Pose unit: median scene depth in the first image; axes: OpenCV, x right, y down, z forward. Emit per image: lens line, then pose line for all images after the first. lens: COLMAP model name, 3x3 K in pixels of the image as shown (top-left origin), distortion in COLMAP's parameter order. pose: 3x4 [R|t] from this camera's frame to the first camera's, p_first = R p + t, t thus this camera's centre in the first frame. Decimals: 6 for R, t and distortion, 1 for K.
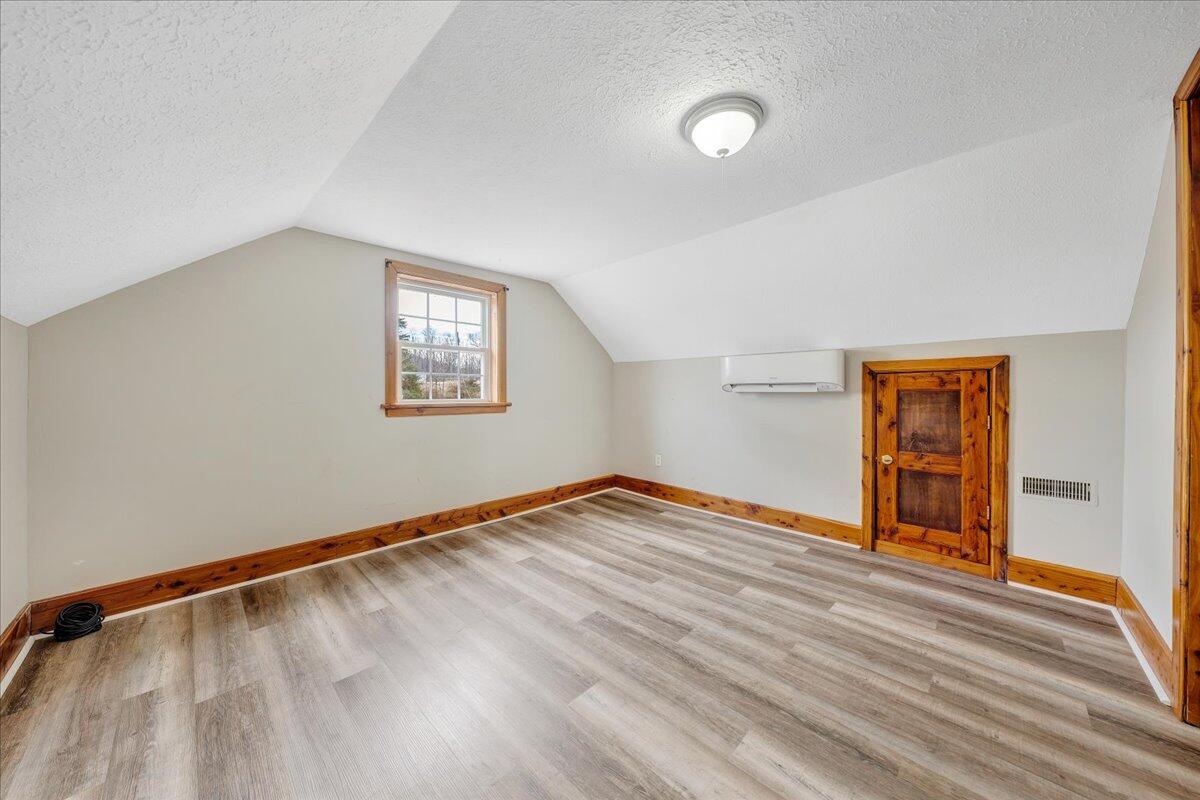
lens RADIAL K [[409.7, 0, 600.5], [0, 409.7, 392.9], [0, 0, 1]] dist [-0.002331, -0.000276]
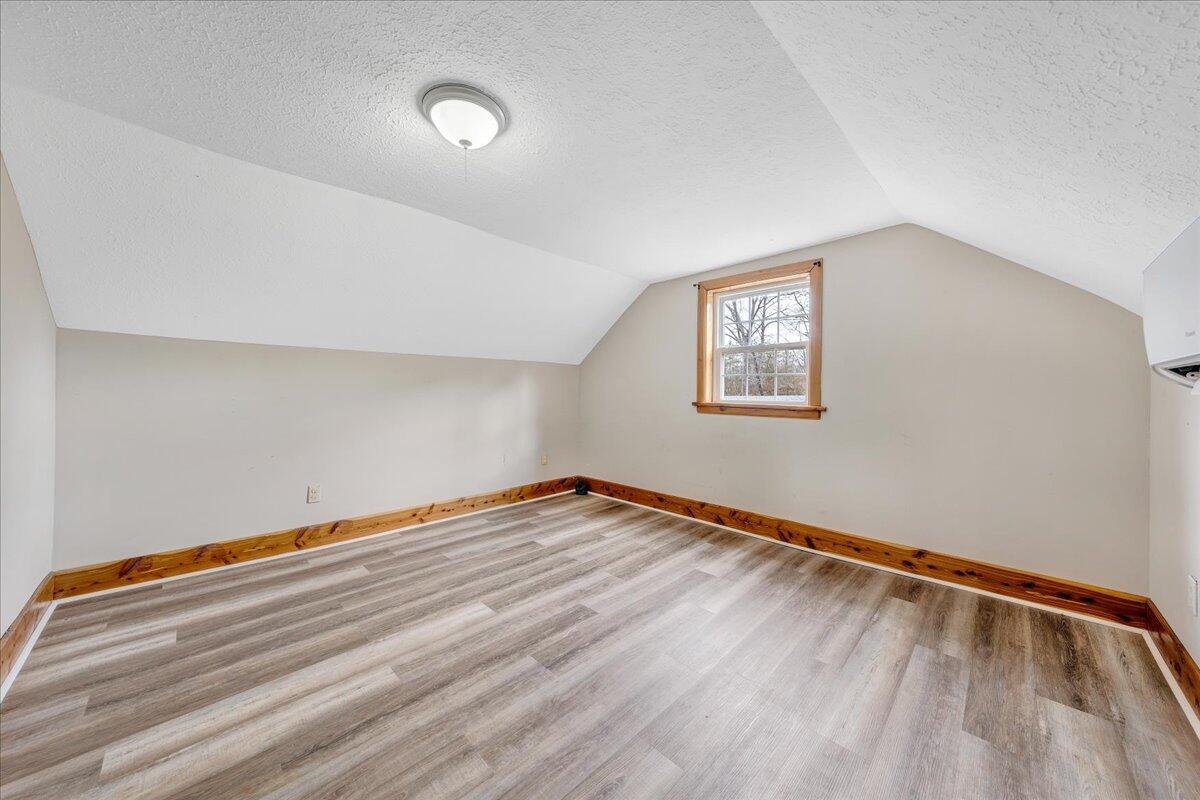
lens RADIAL K [[409.7, 0, 600.5], [0, 409.7, 395.1], [0, 0, 1]] dist [-0.002331, -0.000276]
pose [[-0.006673, 0.008660, -0.999940, 0.700414], [-0.011982, 0.999890, 0.008739, -0.000614], [0.999906, 0.012040, -0.006568, 0.724878]]
